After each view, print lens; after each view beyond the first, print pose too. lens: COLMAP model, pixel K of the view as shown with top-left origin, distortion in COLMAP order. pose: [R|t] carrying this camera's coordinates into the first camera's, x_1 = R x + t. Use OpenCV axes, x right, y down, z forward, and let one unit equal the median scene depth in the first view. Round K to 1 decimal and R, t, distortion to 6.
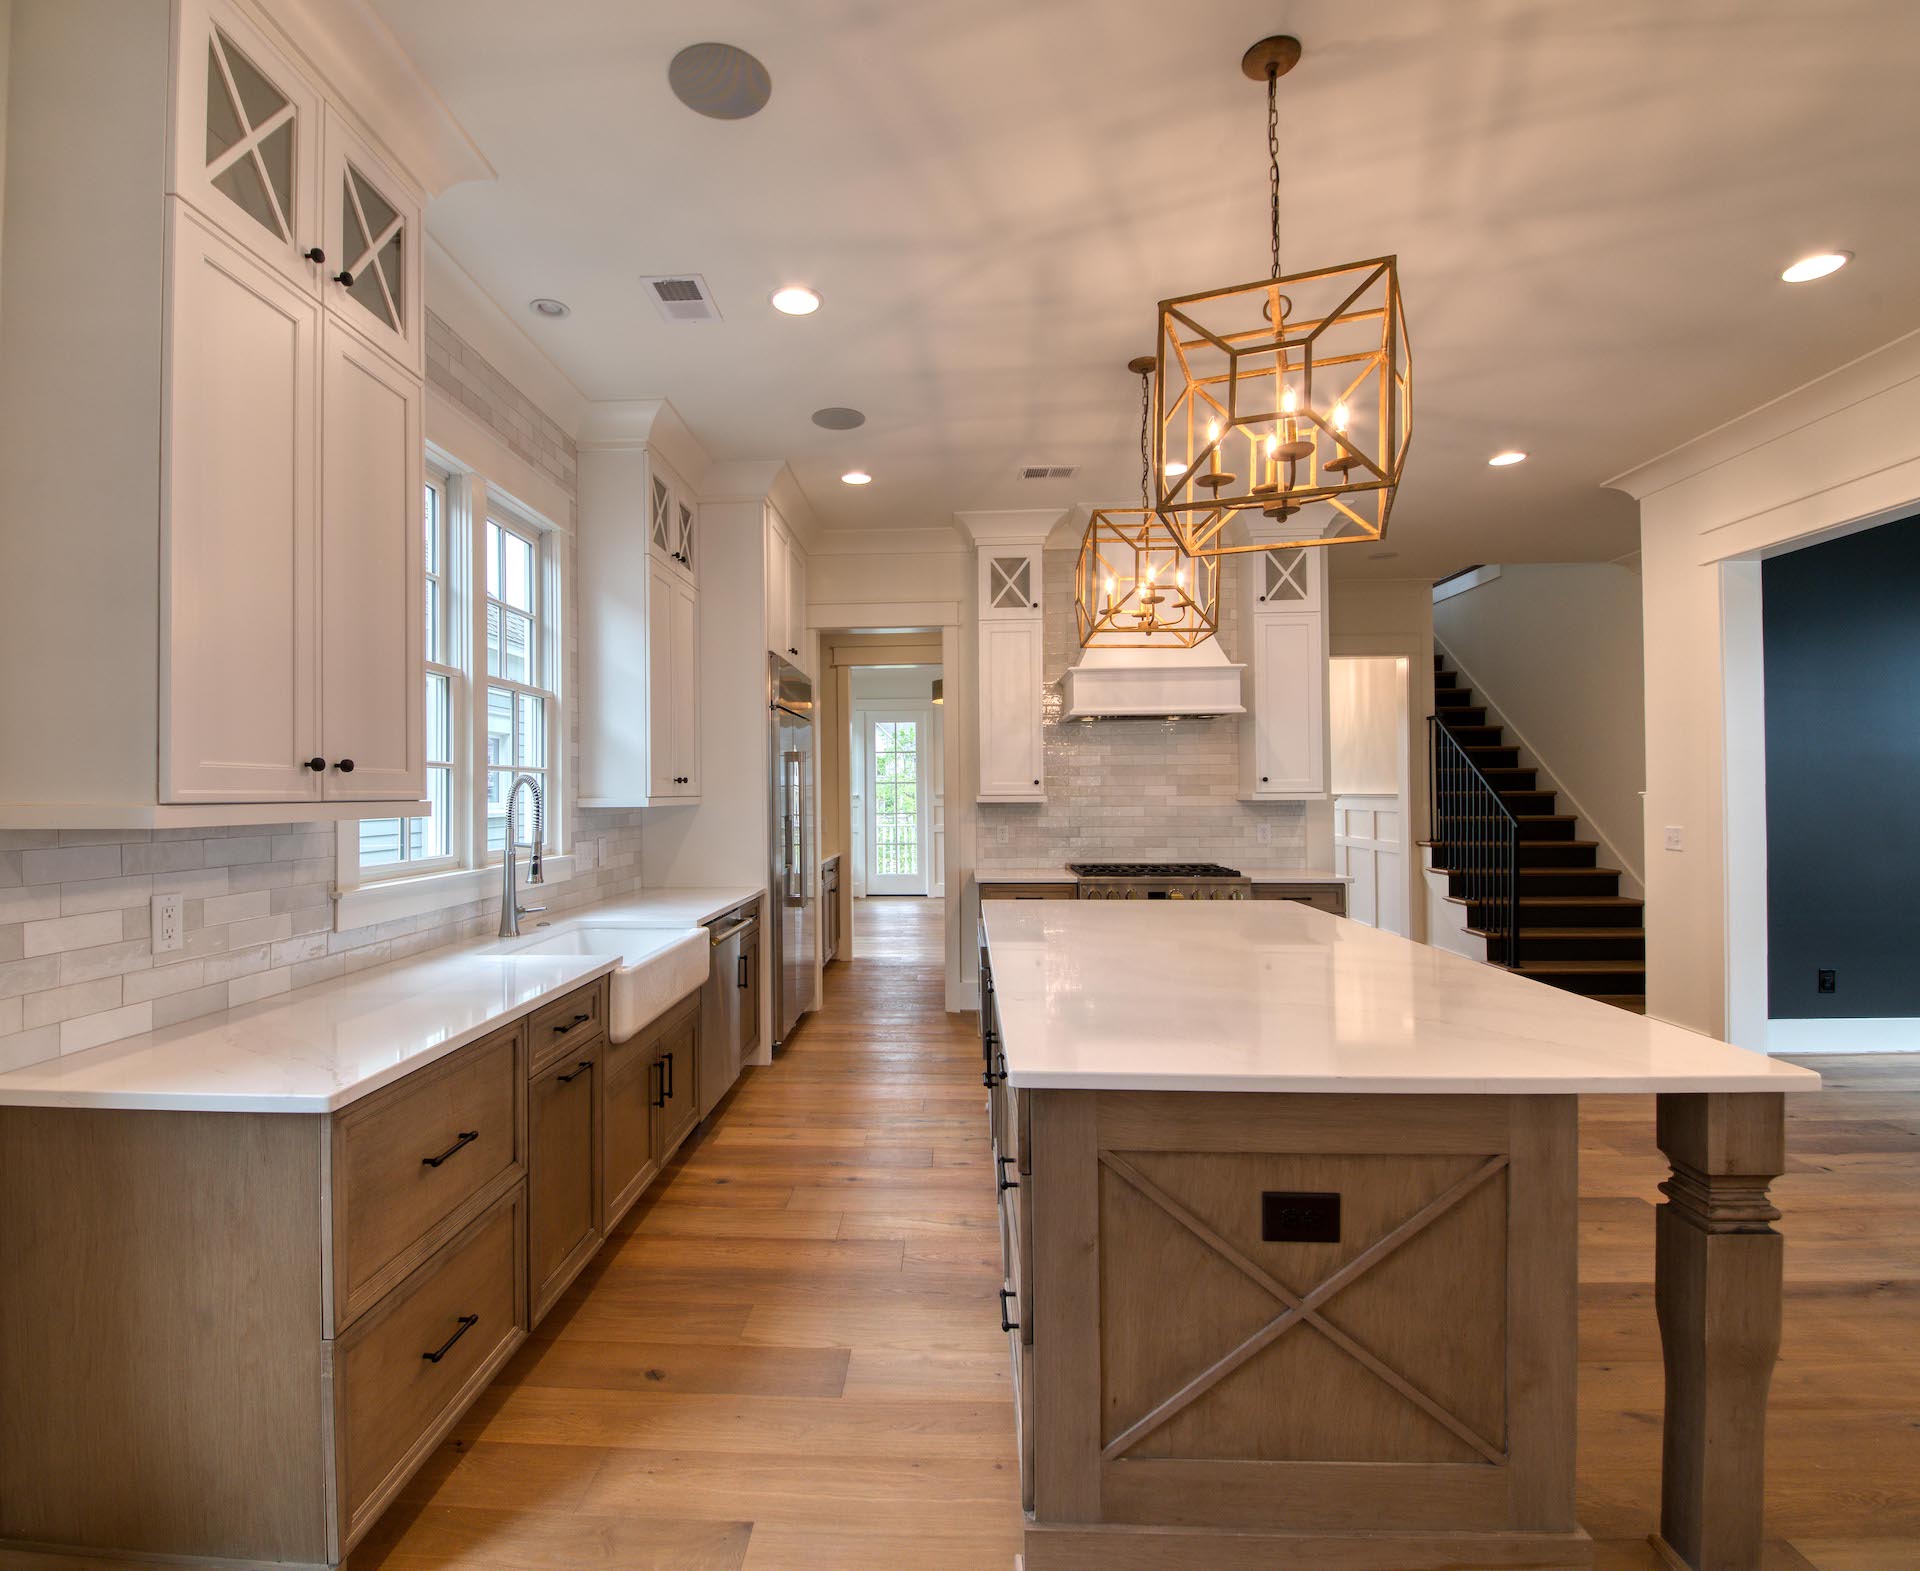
lens RADIAL K [[968.1, 0, 903.3], [0, 968.1, 778.9], [0, 0, 1]] dist [0.003020, -0.013726]
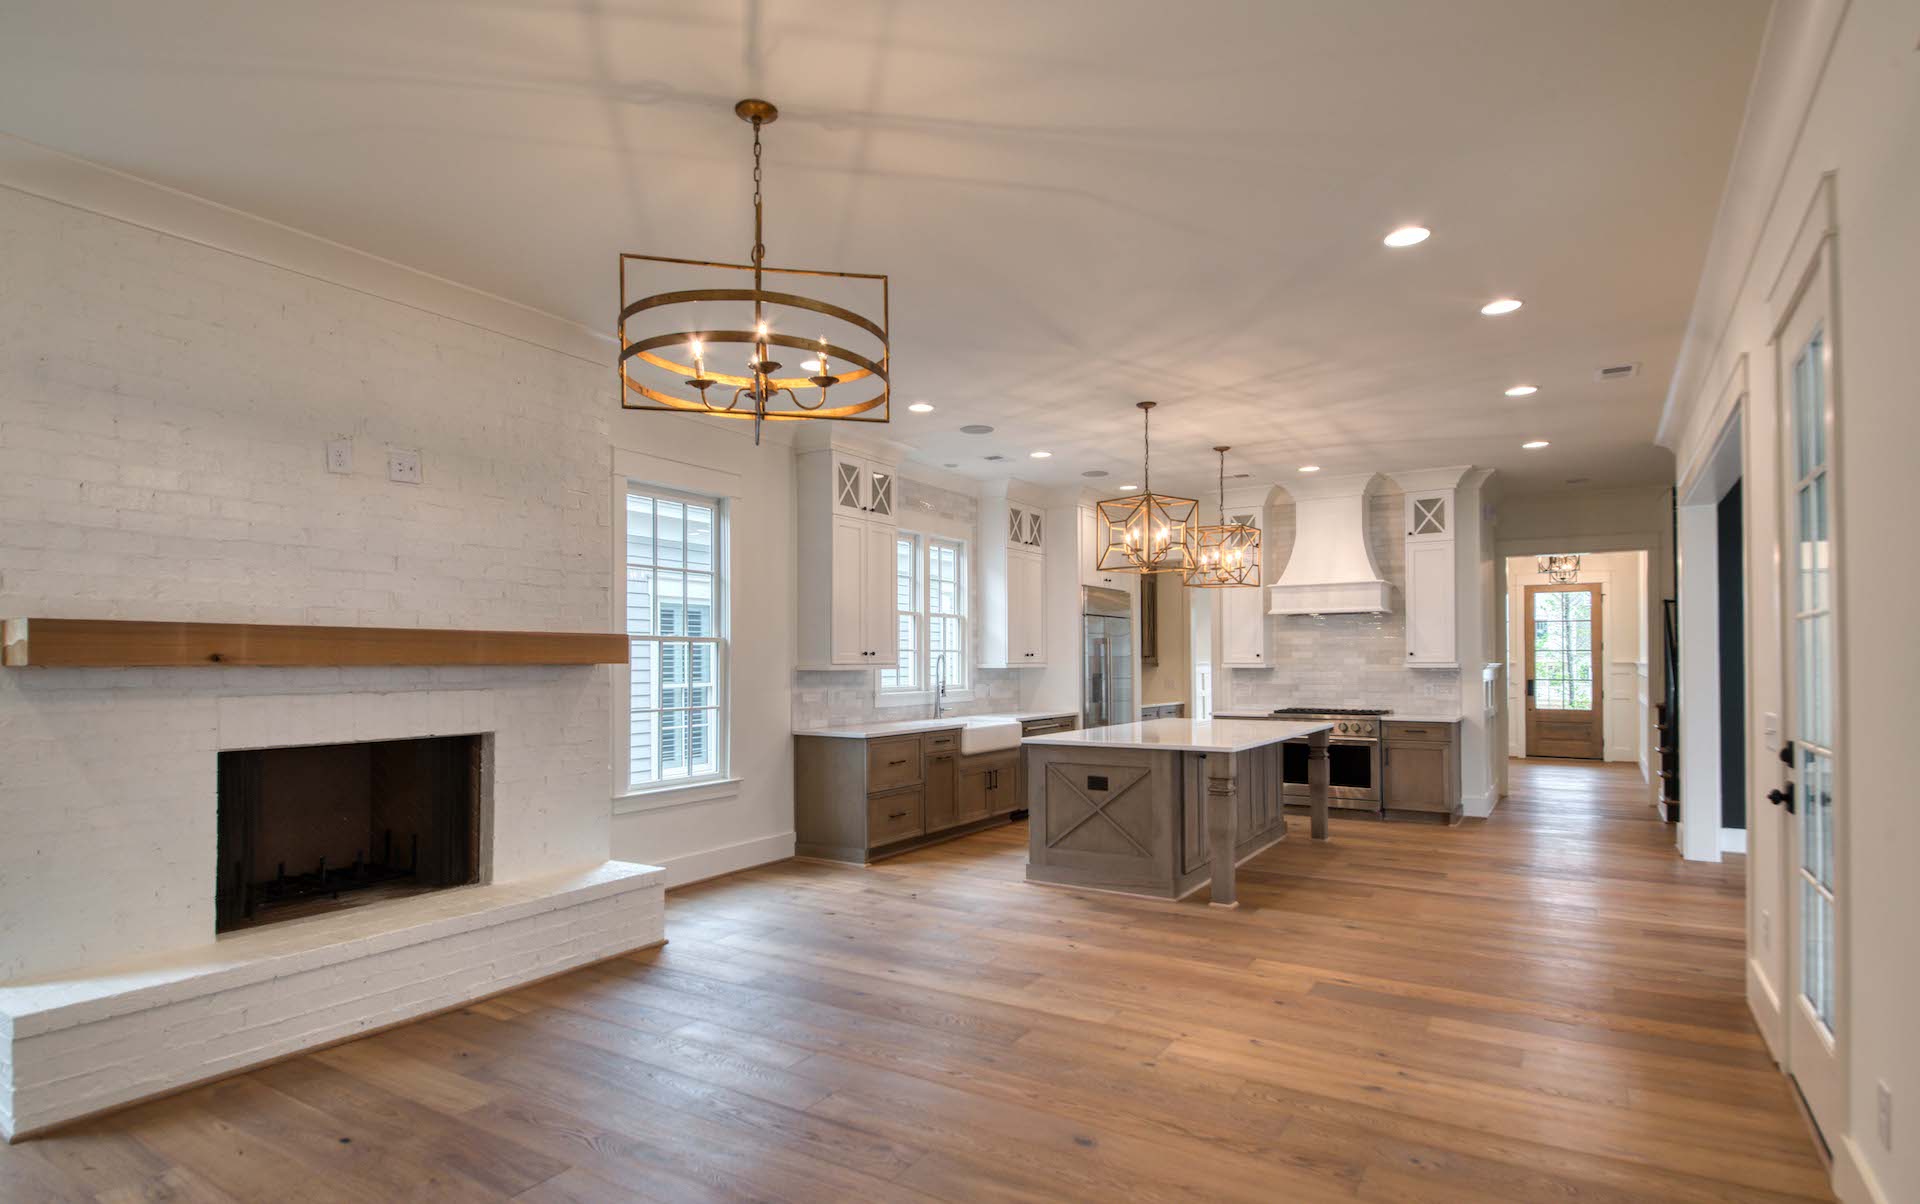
lens RADIAL K [[982.0, 0, 934.8], [0, 982.0, 663.7], [0, 0, 1]] dist [0.011620, -0.004153]
pose [[0.873400, 0.006589, -0.486959, 0.942250], [0.003044, 0.999815, 0.018987, -0.030486], [0.486994, -0.018066, 0.873218, -1.392884]]
